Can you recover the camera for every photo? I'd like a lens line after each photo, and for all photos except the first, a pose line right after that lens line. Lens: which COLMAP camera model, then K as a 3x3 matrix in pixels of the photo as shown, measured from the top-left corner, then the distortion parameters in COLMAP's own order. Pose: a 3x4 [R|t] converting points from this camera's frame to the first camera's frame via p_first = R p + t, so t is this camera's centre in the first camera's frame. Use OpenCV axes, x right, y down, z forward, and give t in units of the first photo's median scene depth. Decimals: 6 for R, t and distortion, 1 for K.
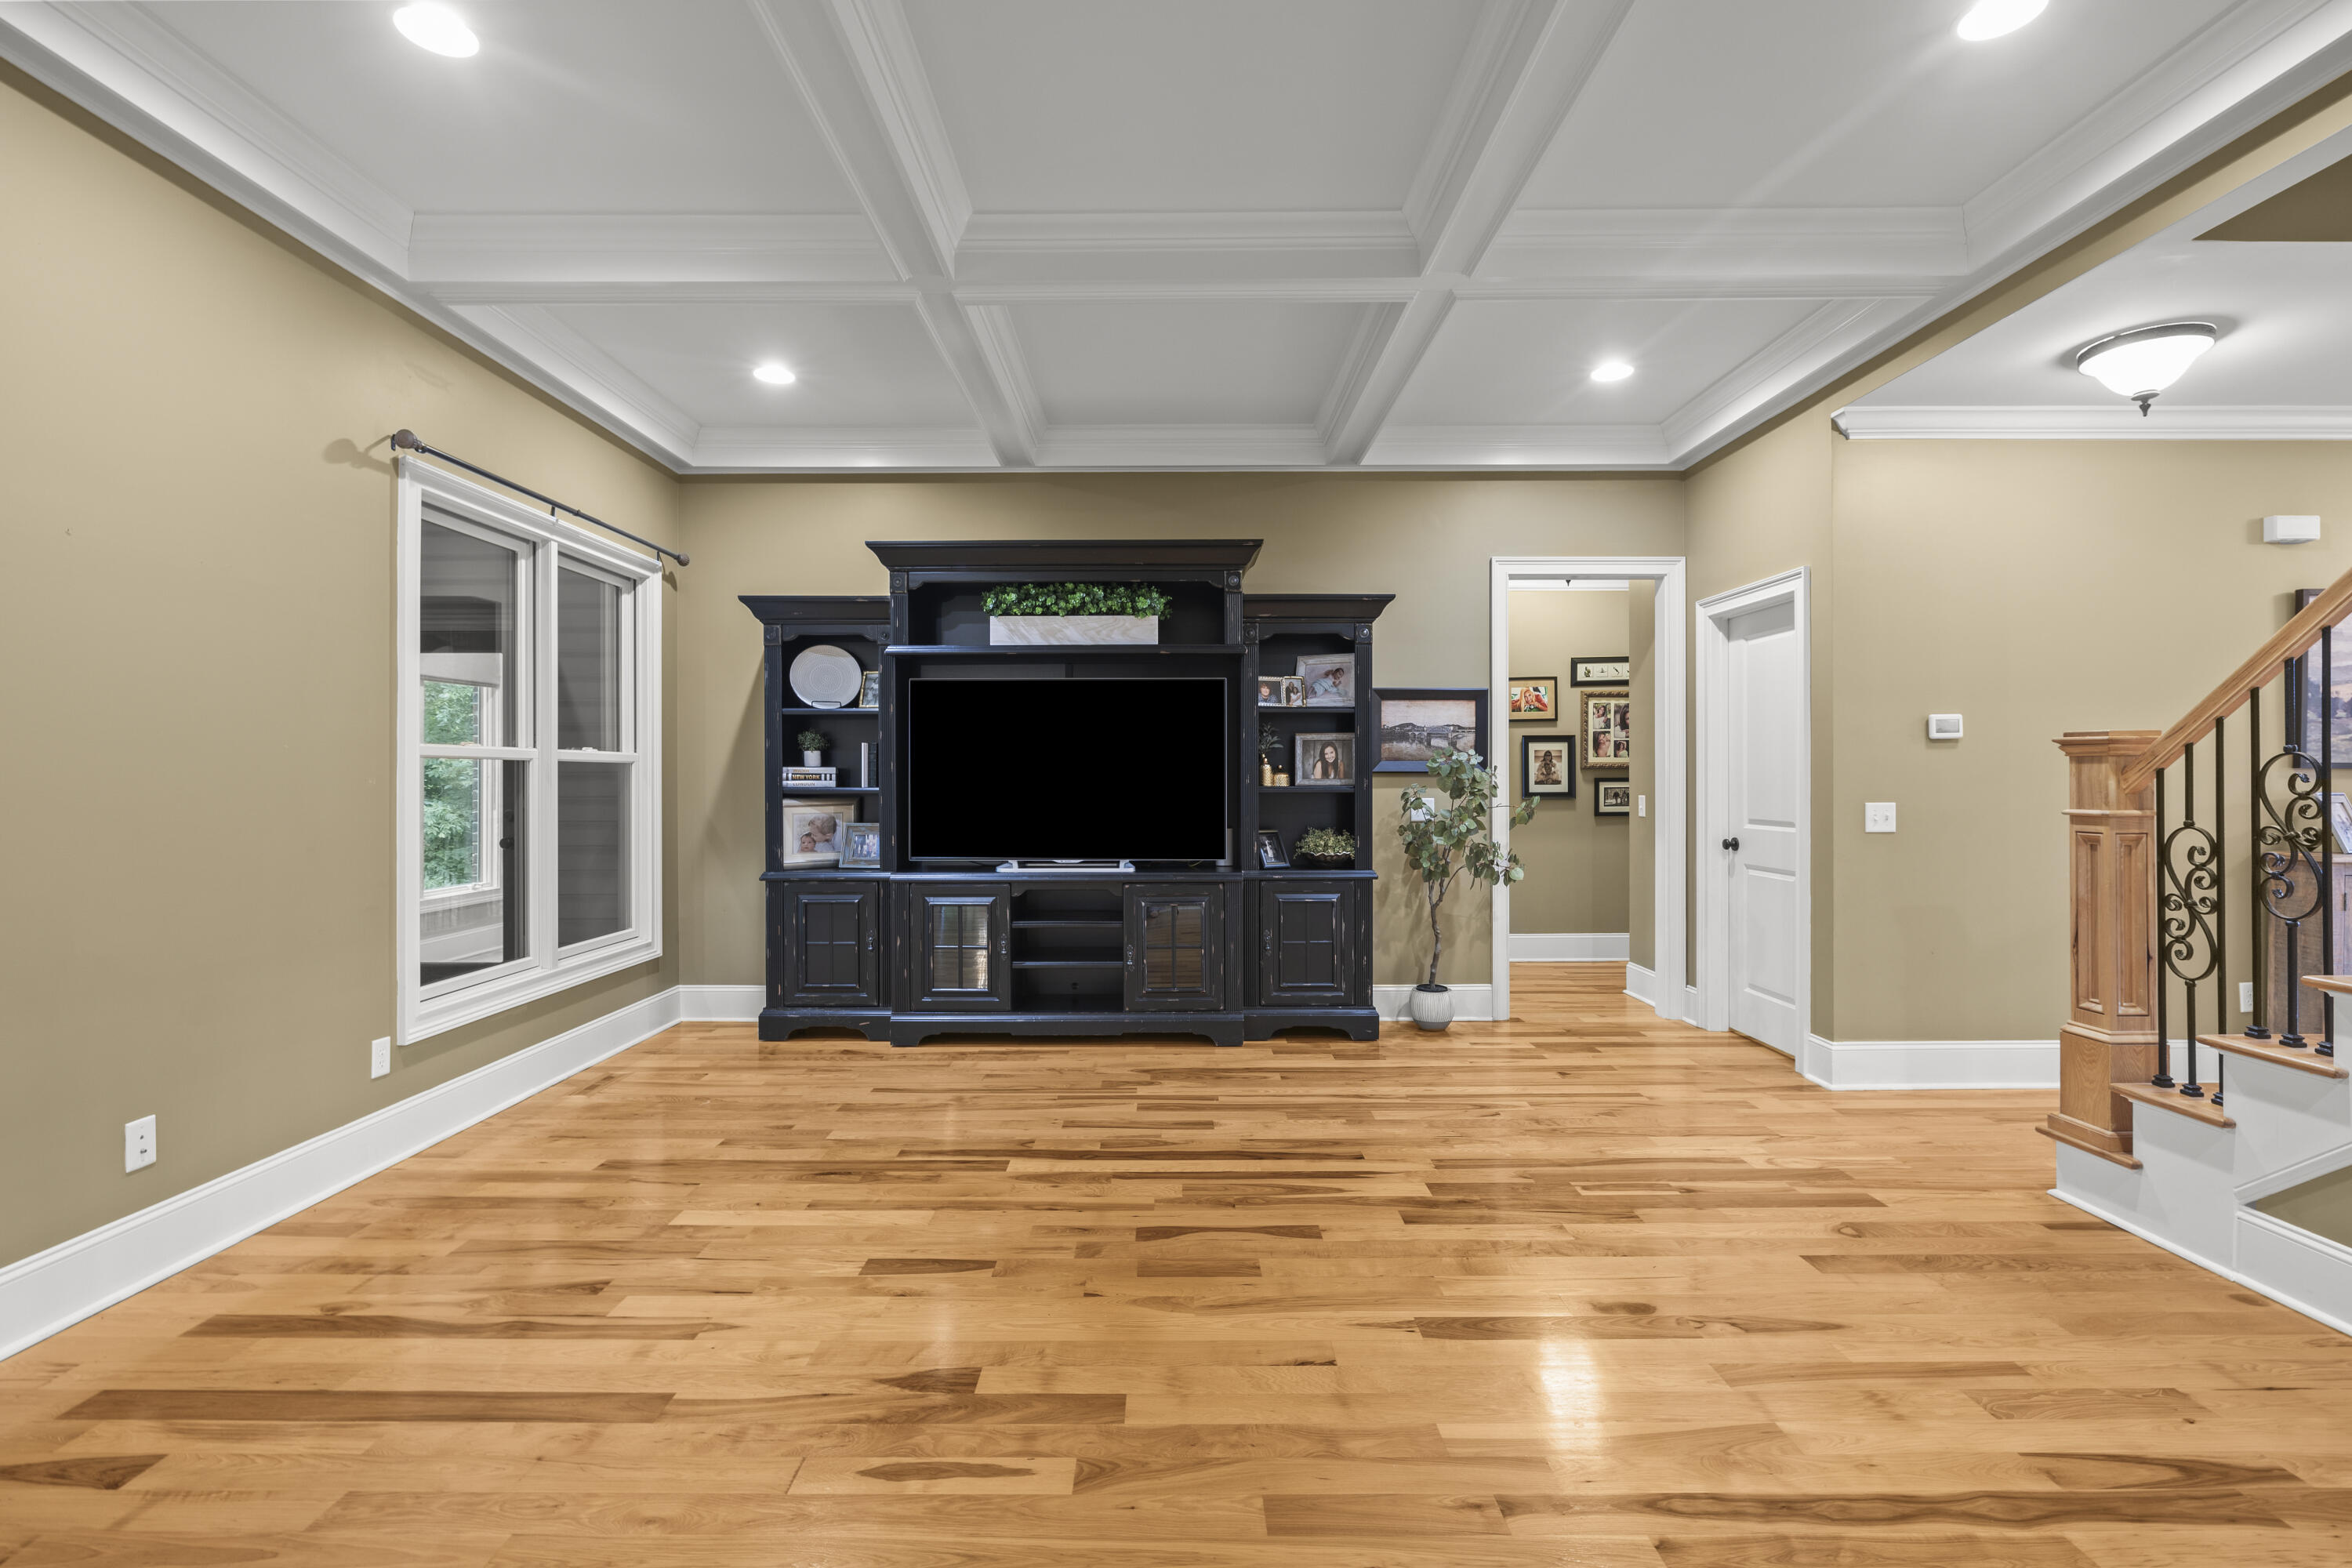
lens RADIAL K [[1070.2, 0, 1196.9], [0, 1070.2, 773.7], [0, 0, 1]] dist [-0.002916, 0.001243]
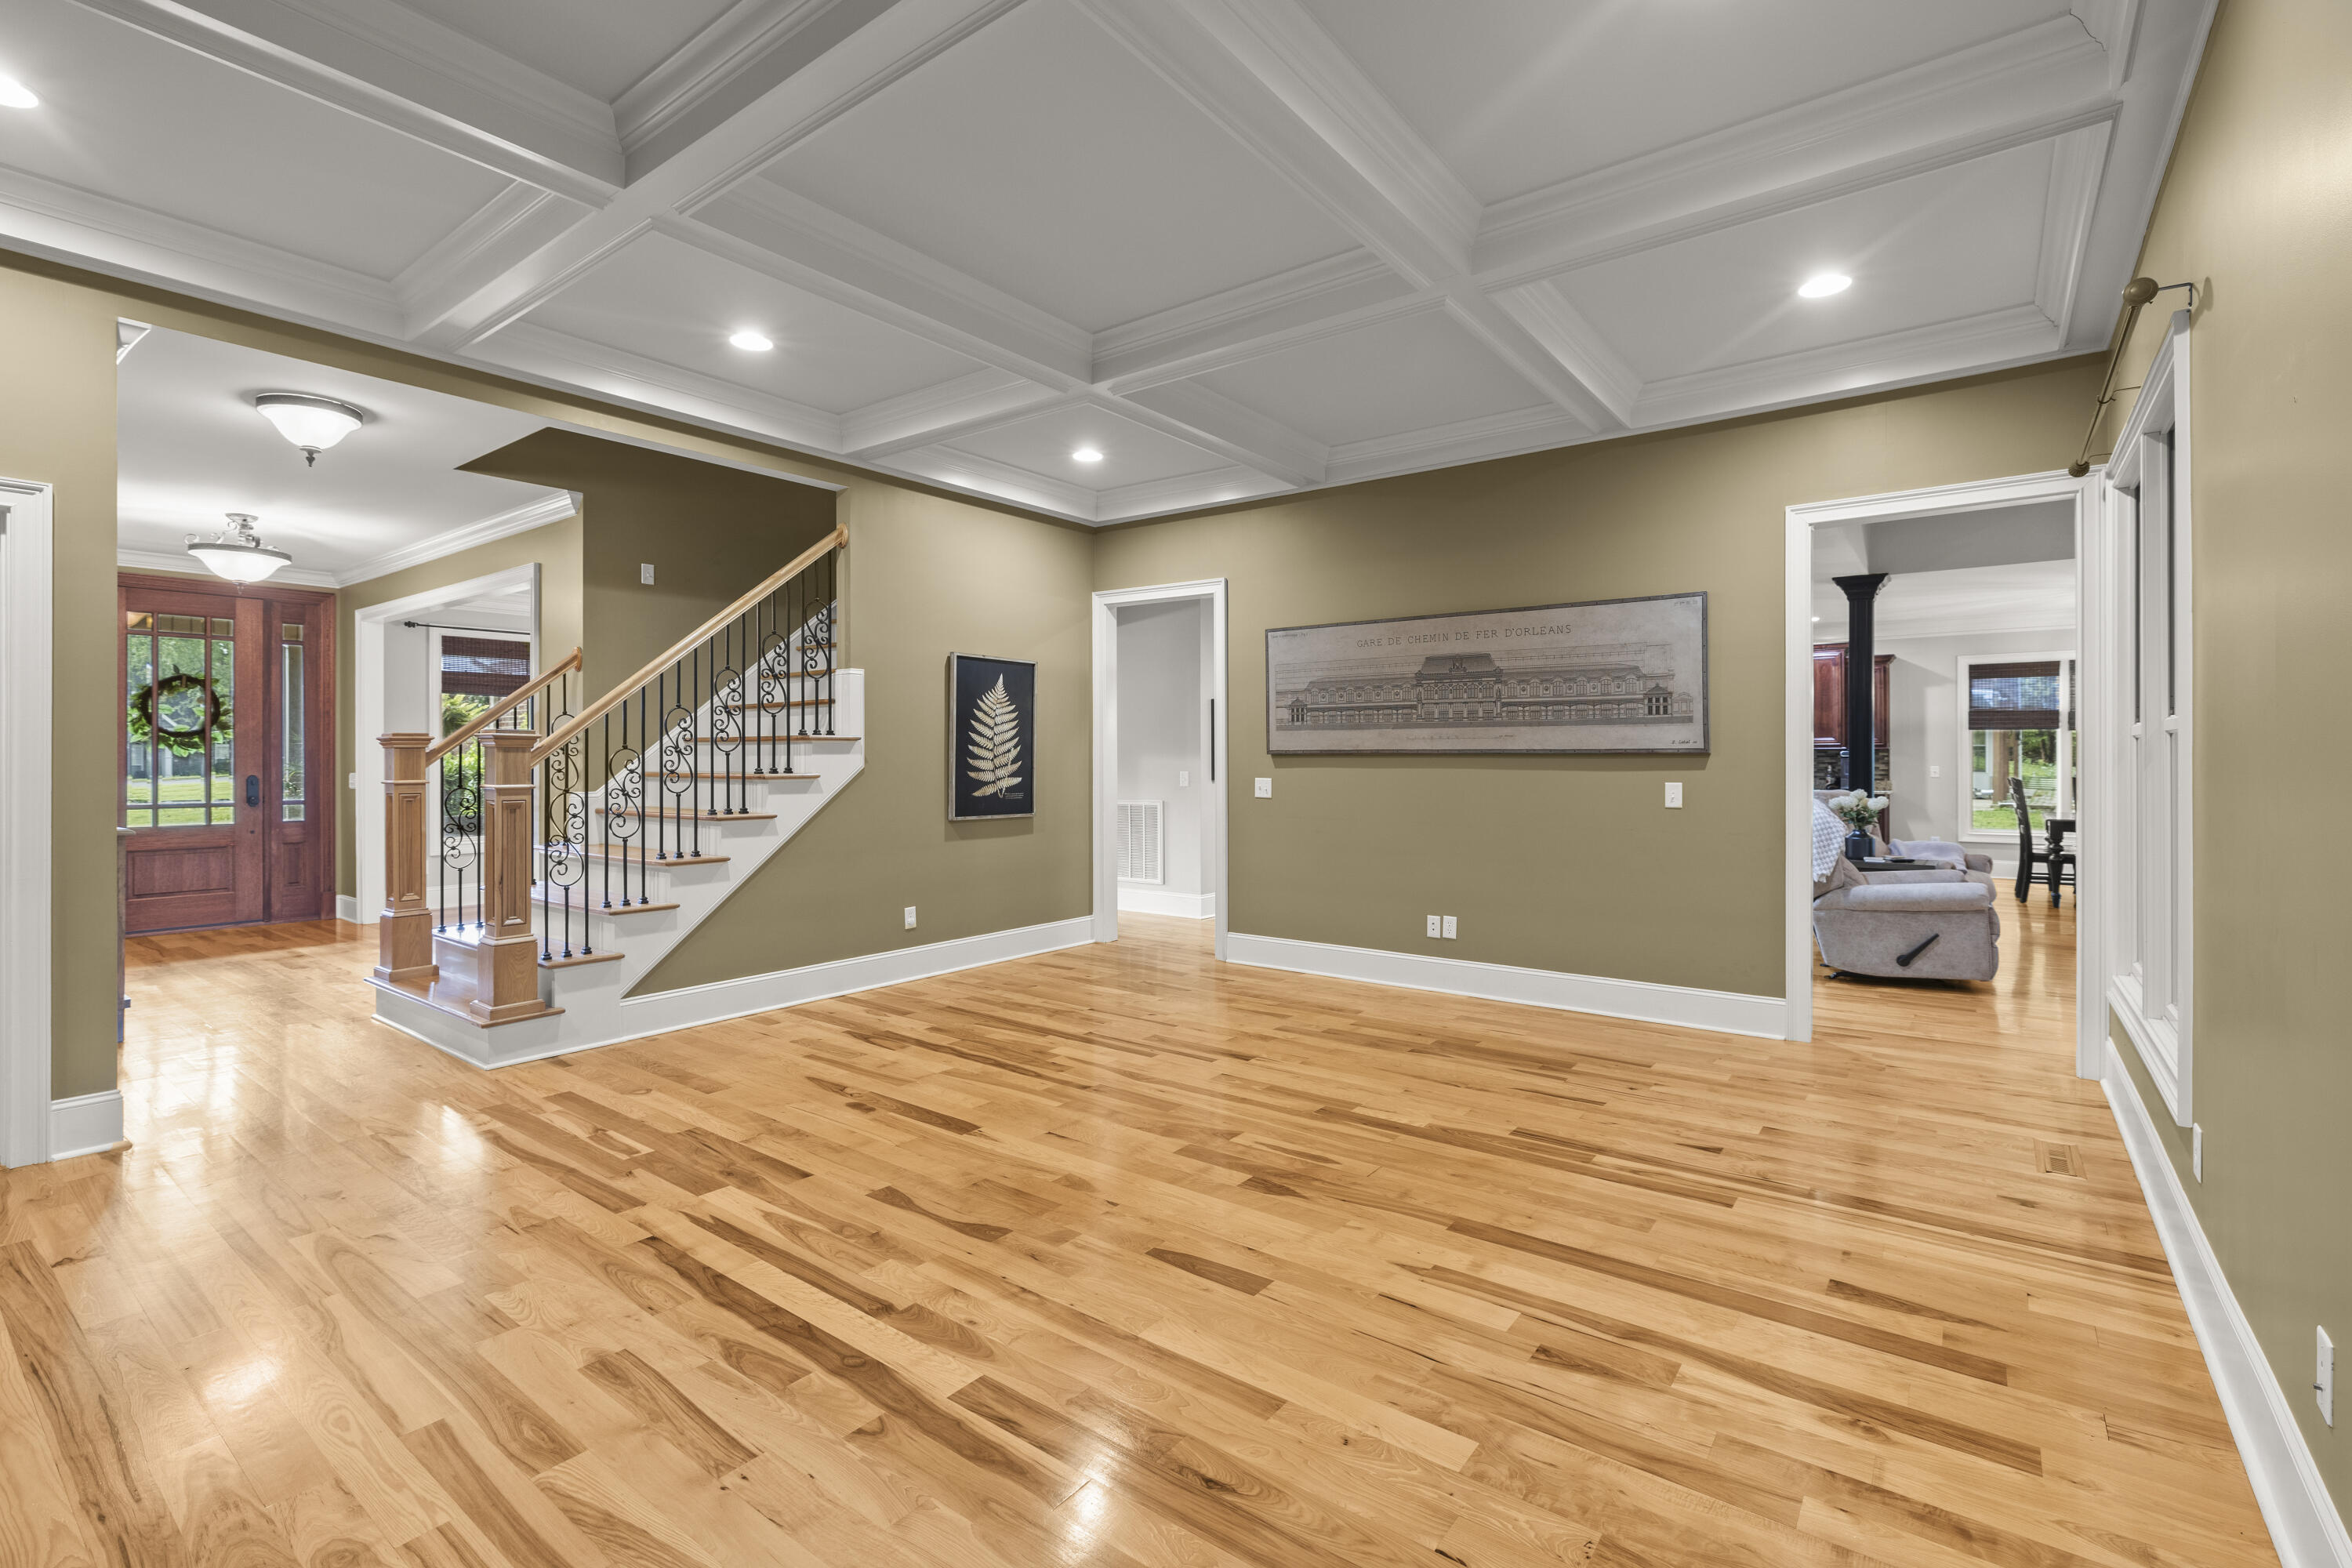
lens RADIAL K [[1070.2, 0, 1192.7], [0, 1070.2, 769.9], [0, 0, 1]] dist [-0.002916, 0.001243]
pose [[-0.801491, -0.002033, 0.598003, -0.789584], [-0.000569, 0.999996, 0.002637, 0.014812], [-0.598007, 0.001773, -0.801489, 1.726380]]
